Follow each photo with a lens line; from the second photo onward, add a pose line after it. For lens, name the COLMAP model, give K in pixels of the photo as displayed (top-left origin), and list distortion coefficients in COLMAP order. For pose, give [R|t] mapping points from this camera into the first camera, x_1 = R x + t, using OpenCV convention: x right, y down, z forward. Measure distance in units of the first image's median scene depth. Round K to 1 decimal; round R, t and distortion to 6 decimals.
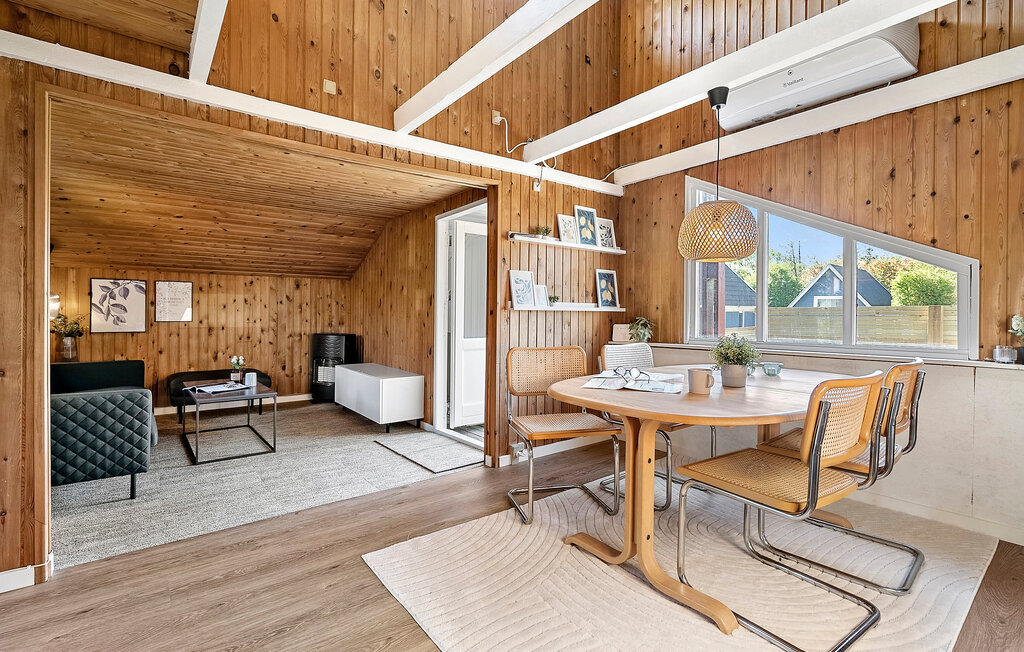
lens RADIAL K [[463.7, 0, 501.9], [0, 463.7, 314.0], [0, 0, 1]] dist [0.003948, 0.000313]
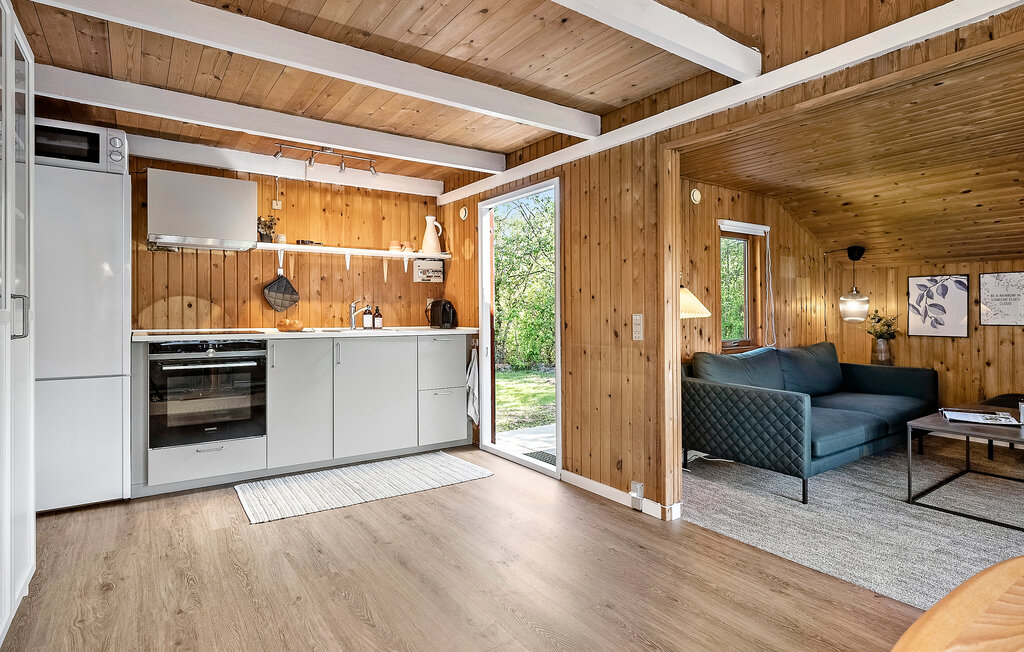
lens RADIAL K [[537.3, 0, 514.0], [0, 537.3, 306.1], [0, 0, 1]] dist [0.001801, 0.000536]
pose [[-0.043171, -0.013782, -0.998973, 0.287862], [0.001084, 0.999904, -0.013842, -0.005570], [0.999067, -0.001681, -0.043152, 0.327031]]
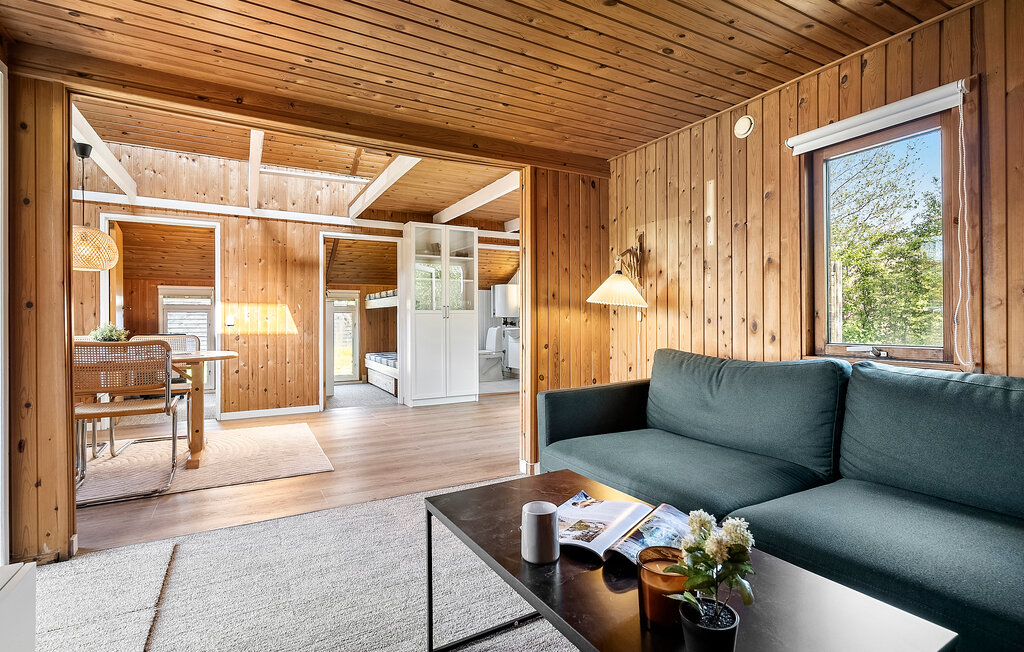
lens RADIAL K [[495.4, 0, 512.0], [0, 495.4, 326.0], [0, 0, 1]] dist [-0.000206, -0.000038]
pose [[-0.988456, -0.000629, 0.151507, -0.625155], [0.000441, 0.999975, 0.007027, 0.025756], [-0.151507, 0.007013, -0.988431, 1.404711]]
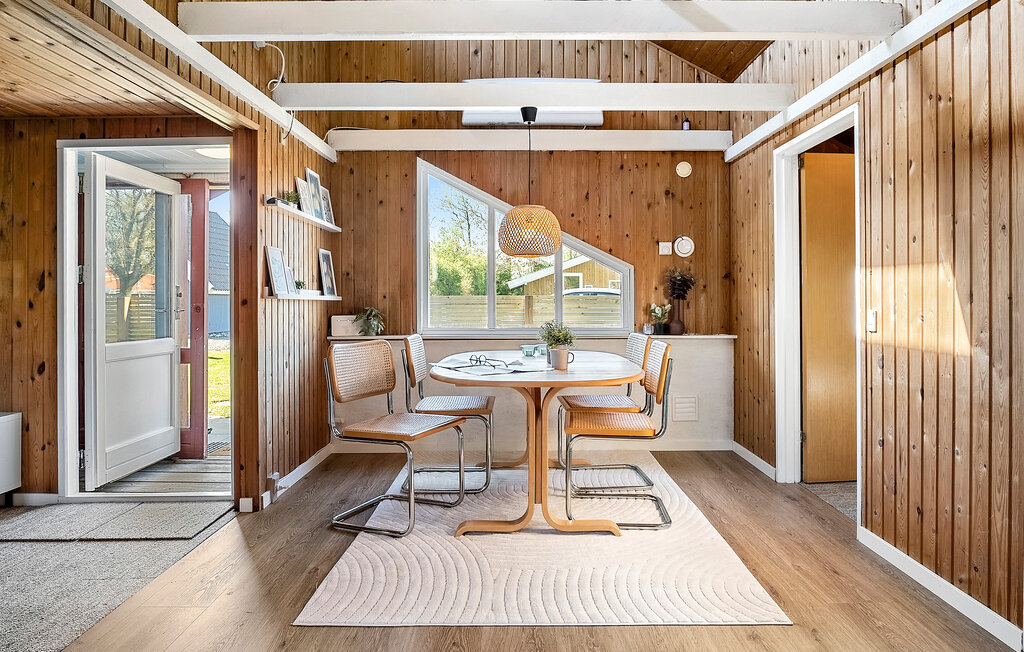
lens RADIAL K [[653.1, 0, 511.4], [0, 653.1, 303.5], [0, 0, 1]] dist [0.000124, 0.000631]
pose [[0.602932, -0.003057, 0.797787, -0.527344], [0.002803, 0.999995, 0.001714, -0.001448], [-0.797788, 0.001203, 0.602937, 0.040121]]
